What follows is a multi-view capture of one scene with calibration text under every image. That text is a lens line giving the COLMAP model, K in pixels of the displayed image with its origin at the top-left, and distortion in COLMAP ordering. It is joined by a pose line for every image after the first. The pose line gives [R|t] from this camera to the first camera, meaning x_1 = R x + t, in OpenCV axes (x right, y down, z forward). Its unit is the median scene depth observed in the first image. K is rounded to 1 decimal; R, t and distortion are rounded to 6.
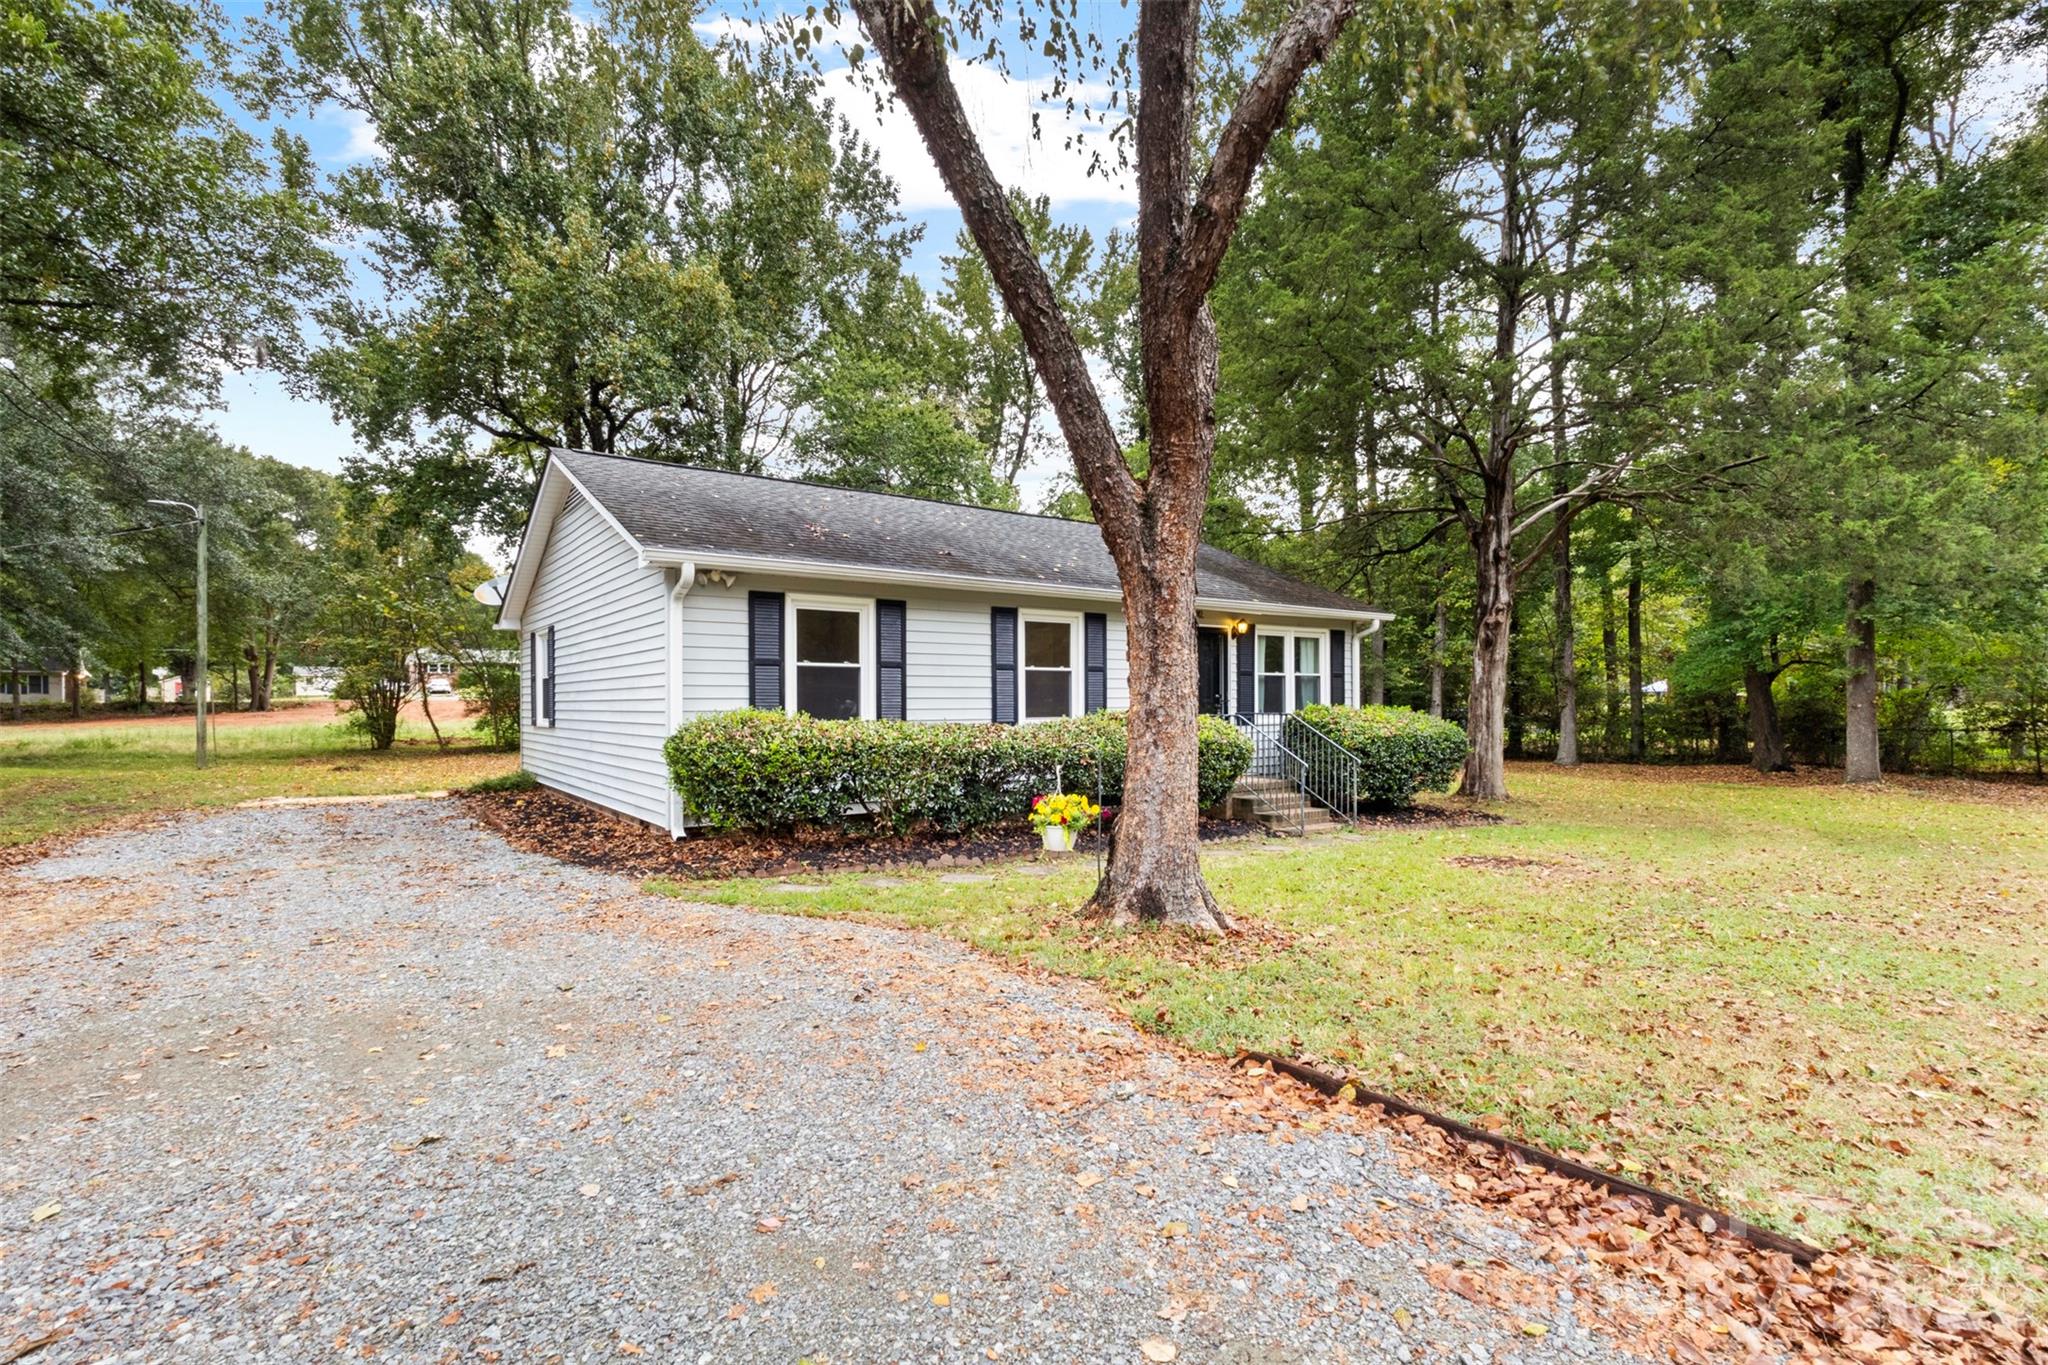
lens RADIAL K [[953.5, 0, 1032.0], [0, 953.5, 704.4], [0, 0, 1]] dist [0.006186, 0.001425]
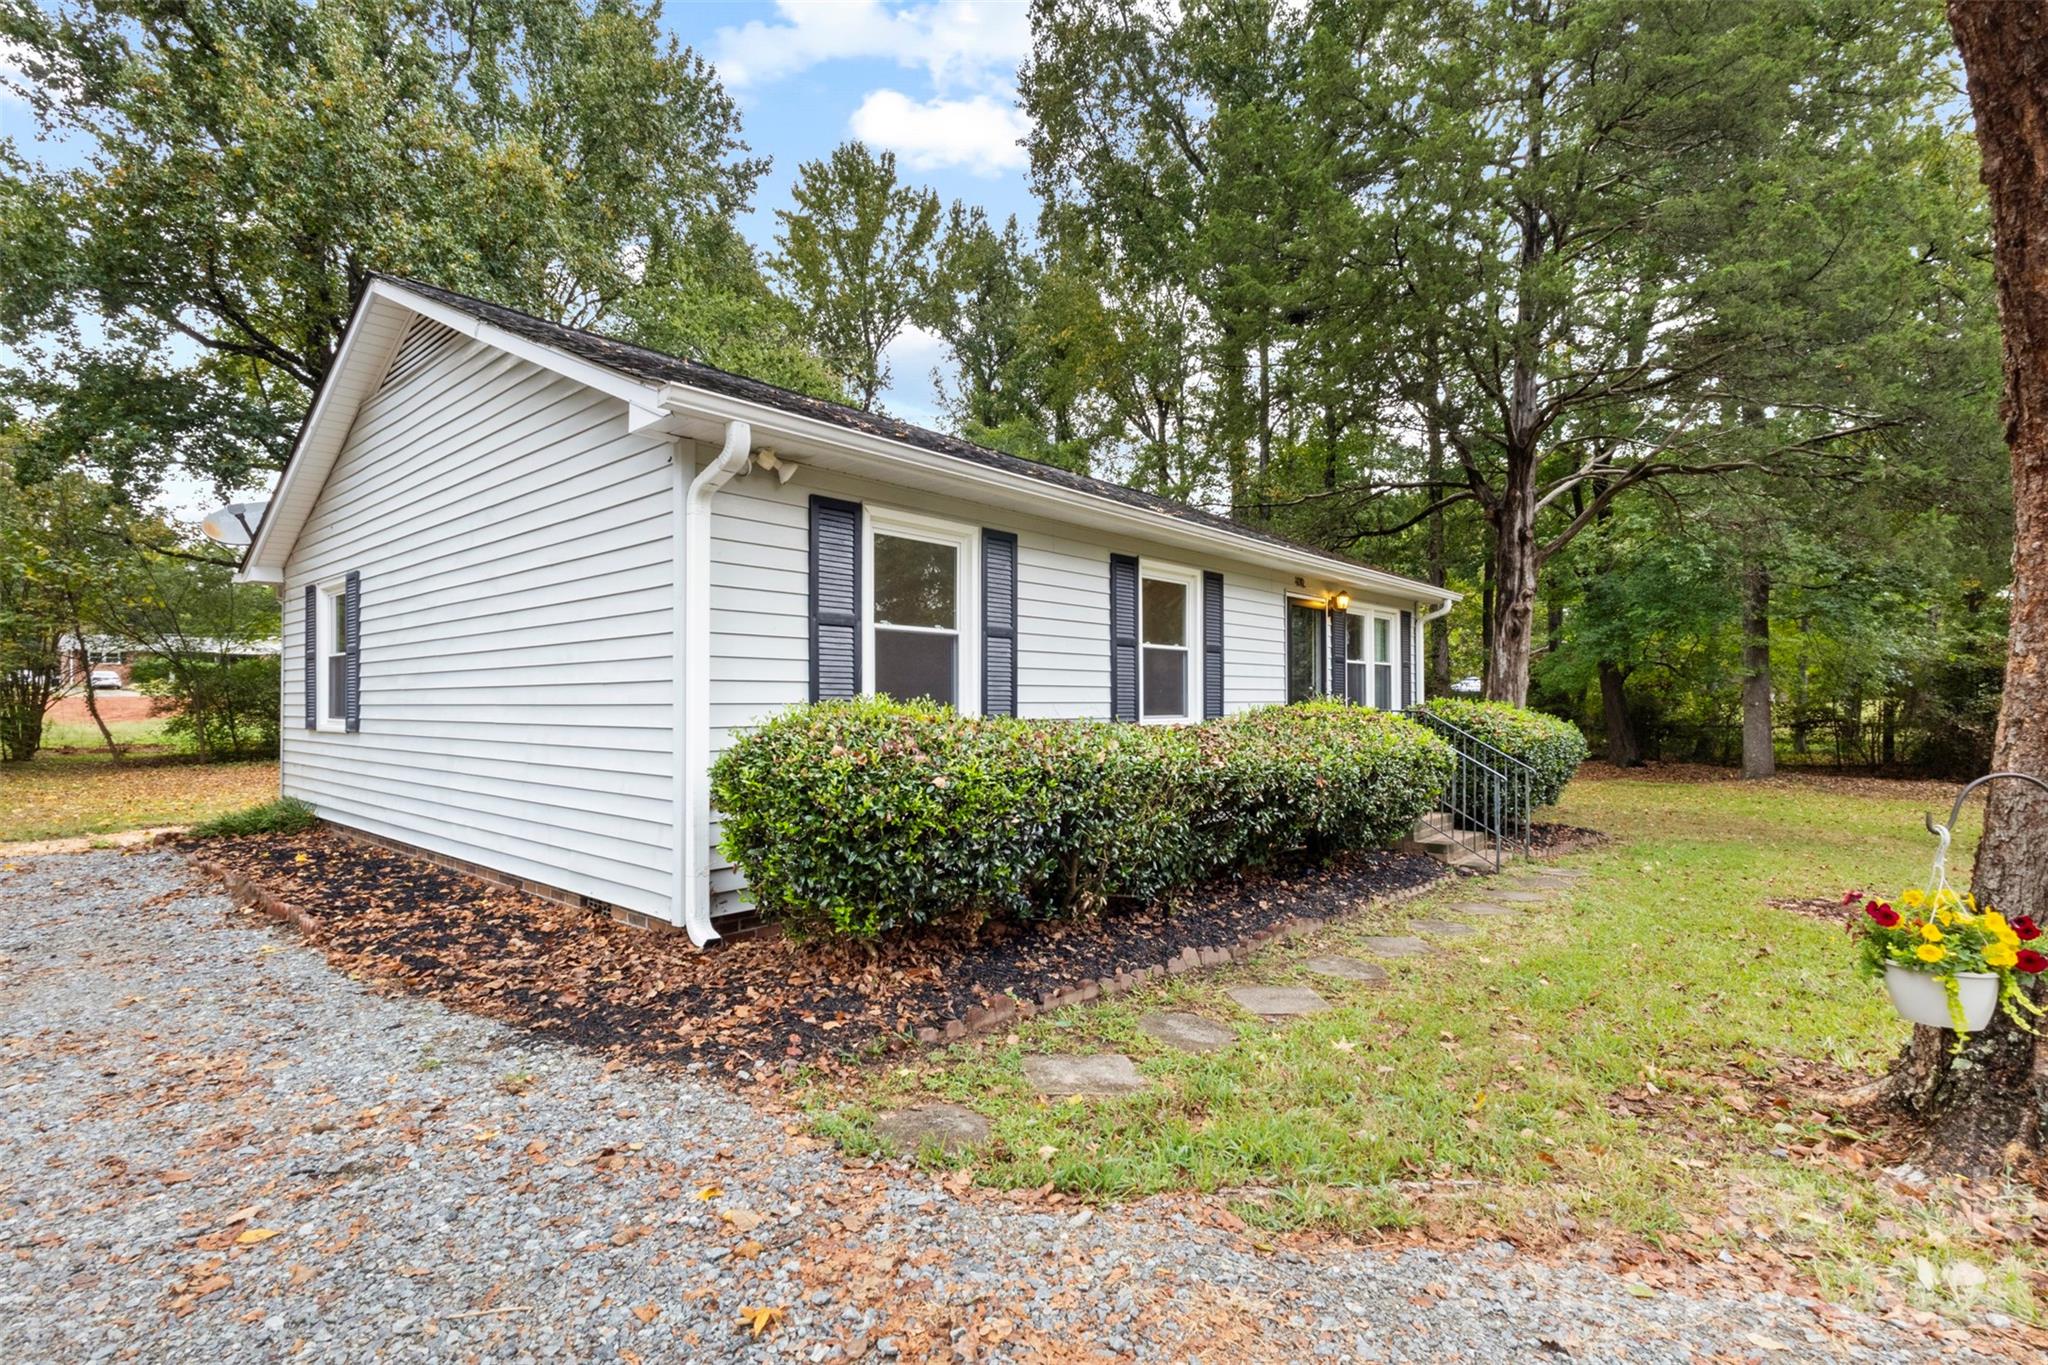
lens RADIAL K [[953.5, 0, 1027.8], [0, 953.5, 692.6], [0, 0, 1]] dist [0.006186, 0.001425]
pose [[0.977346, 0.004274, 0.211606, -0.157440], [-0.001684, 0.999921, -0.012420, 0.003736], [-0.211642, 0.011783, 0.977276, 0.225575]]
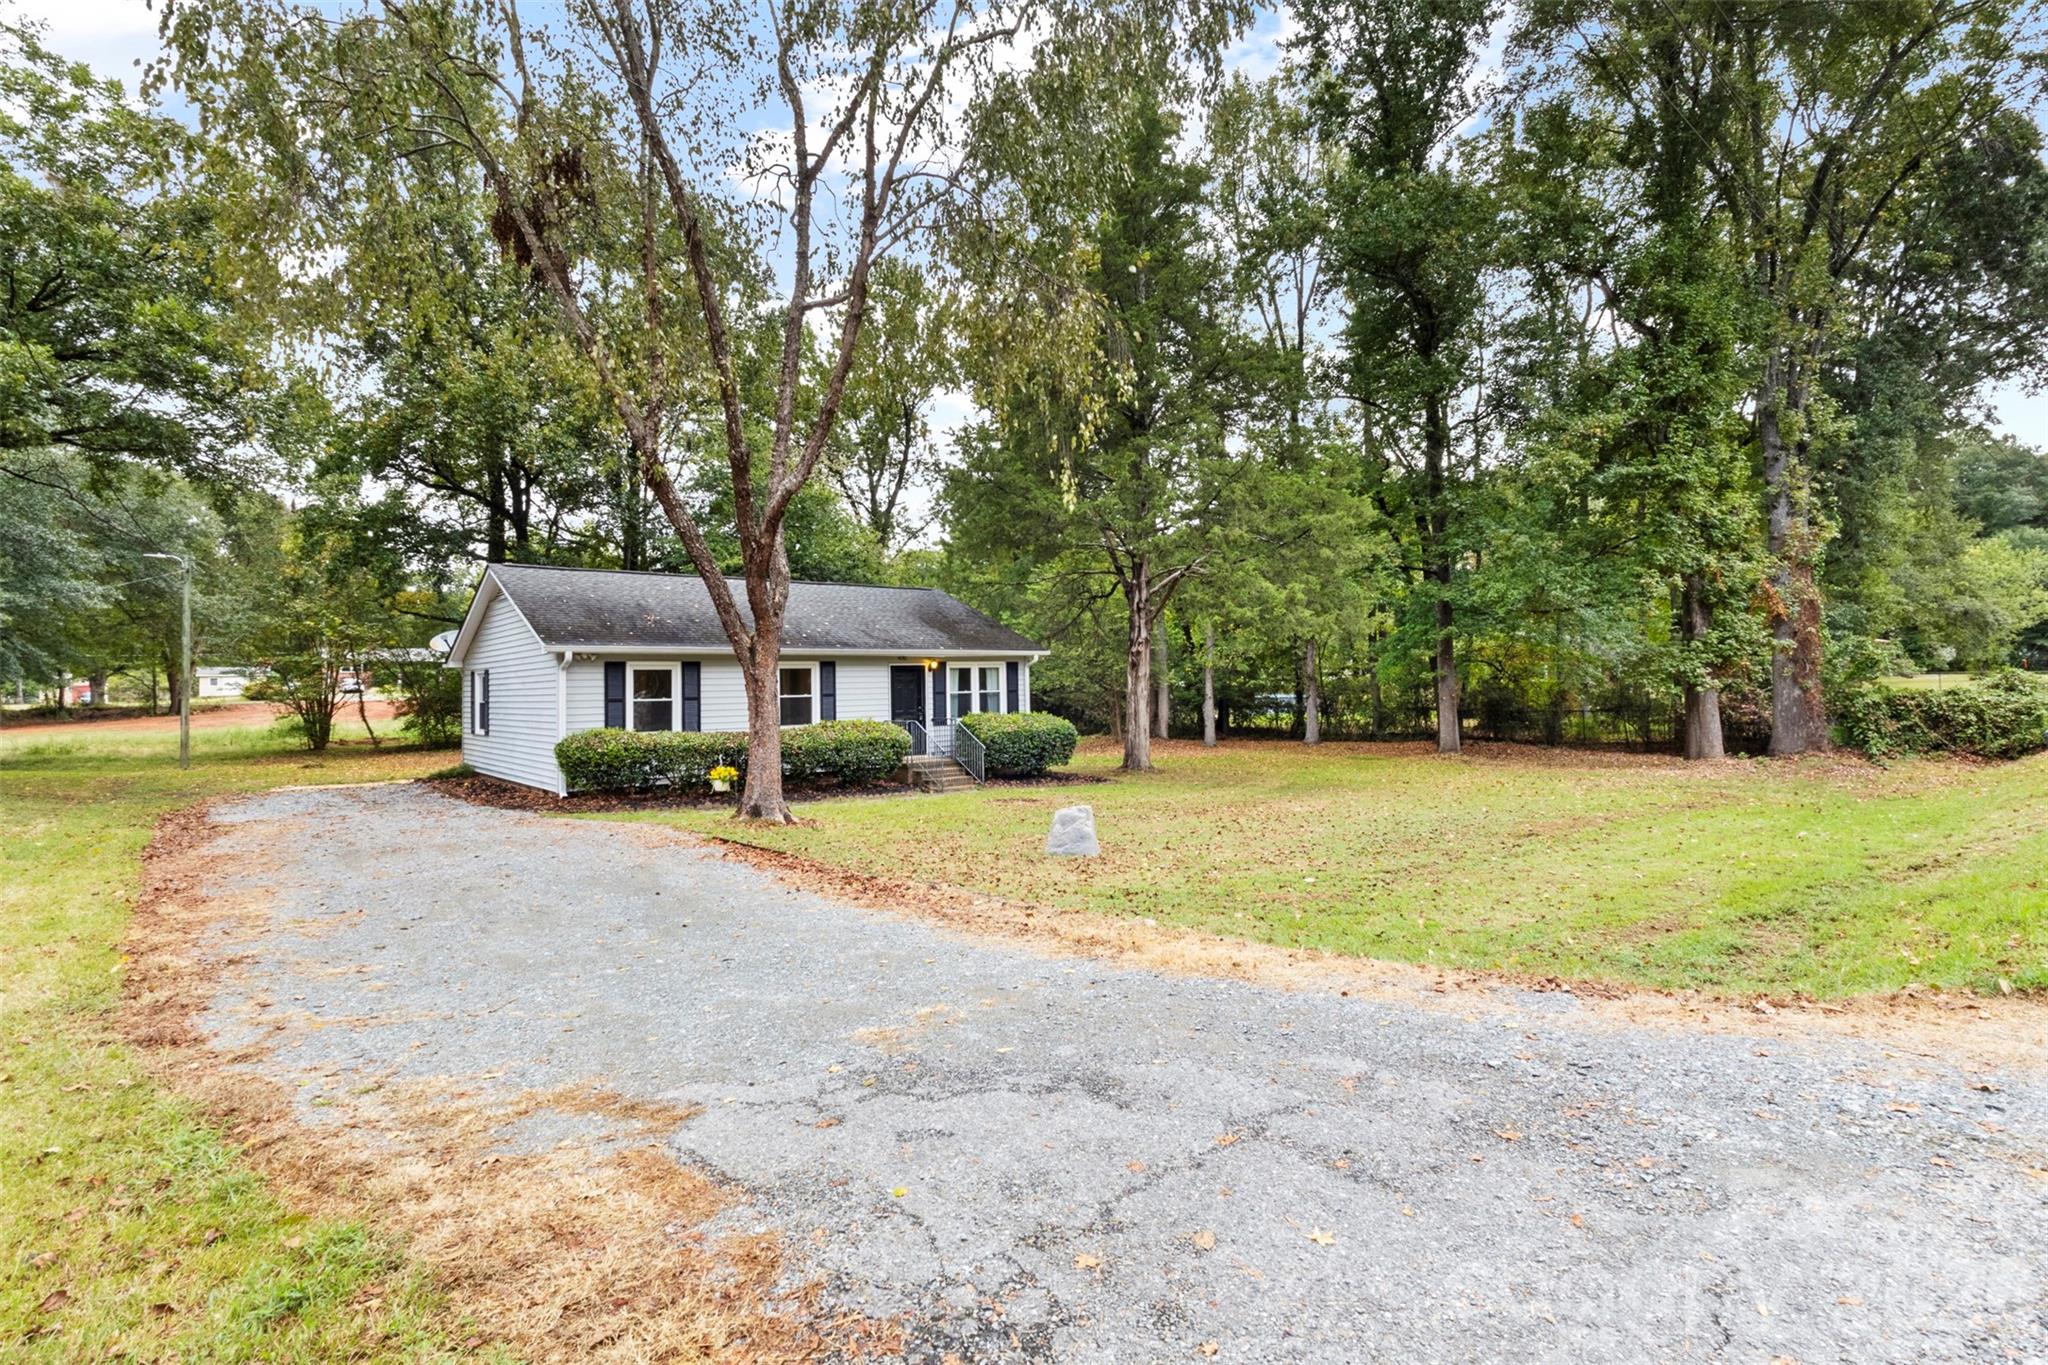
lens RADIAL K [[953.5, 0, 1038.6], [0, 953.5, 655.2], [0, 0, 1]] dist [0.006186, 0.001425]
pose [[0.996982, -0.012639, 0.076600, 0.214656], [0.015294, 0.999299, -0.034169, -0.030876], [-0.076115, 0.035237, 0.996476, -0.485641]]
